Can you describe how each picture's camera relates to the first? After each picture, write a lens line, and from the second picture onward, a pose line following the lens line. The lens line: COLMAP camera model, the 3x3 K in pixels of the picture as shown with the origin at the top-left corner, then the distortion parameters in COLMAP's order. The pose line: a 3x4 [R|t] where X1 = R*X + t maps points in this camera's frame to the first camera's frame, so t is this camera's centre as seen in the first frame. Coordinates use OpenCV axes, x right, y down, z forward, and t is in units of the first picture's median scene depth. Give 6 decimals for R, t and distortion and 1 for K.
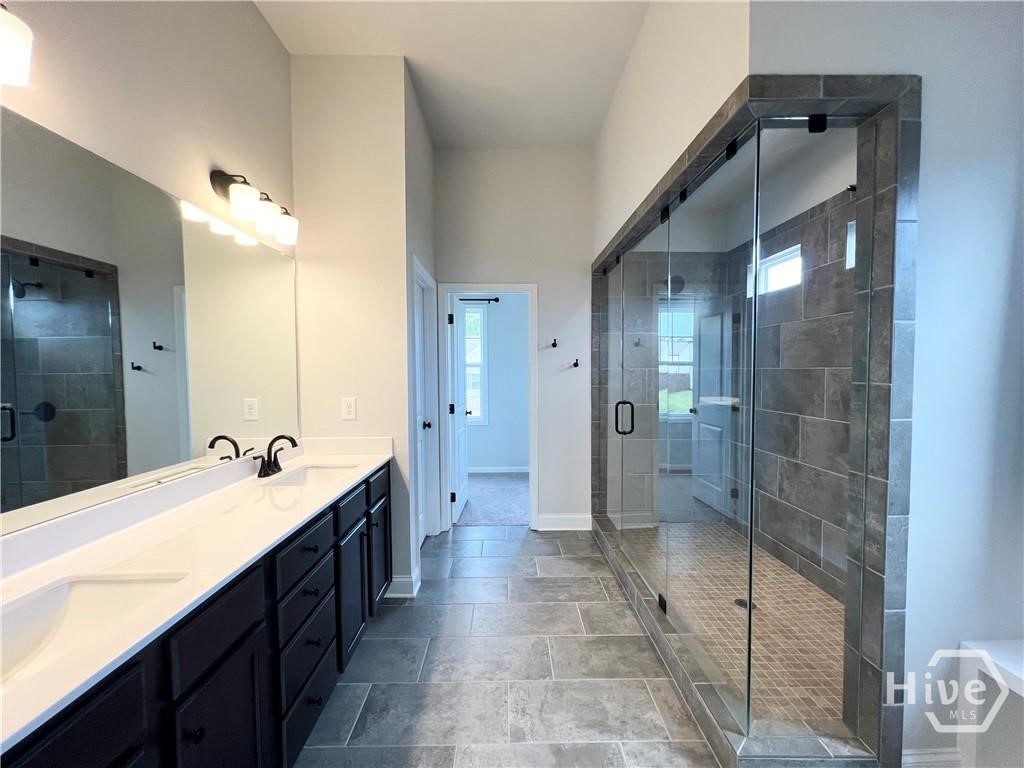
lens RADIAL K [[411.1, 0, 512.7], [0, 411.1, 385.0], [0, 0, 1]] dist [-0.000732, 0.000499]
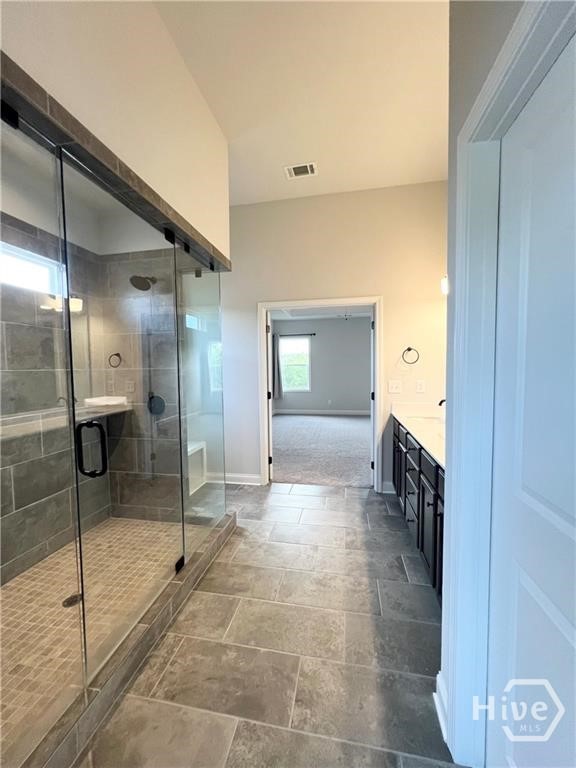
lens RADIAL K [[308.3, 0, 288.0], [0, 308.3, 384.0], [0, 0, 1]] dist [-0.000732, 0.000499]
pose [[-0.979005, 0.010860, 0.203545, -0.105095], [0.029060, 0.995816, 0.086640, -0.047599], [-0.201752, 0.090736, -0.975225, 1.421104]]
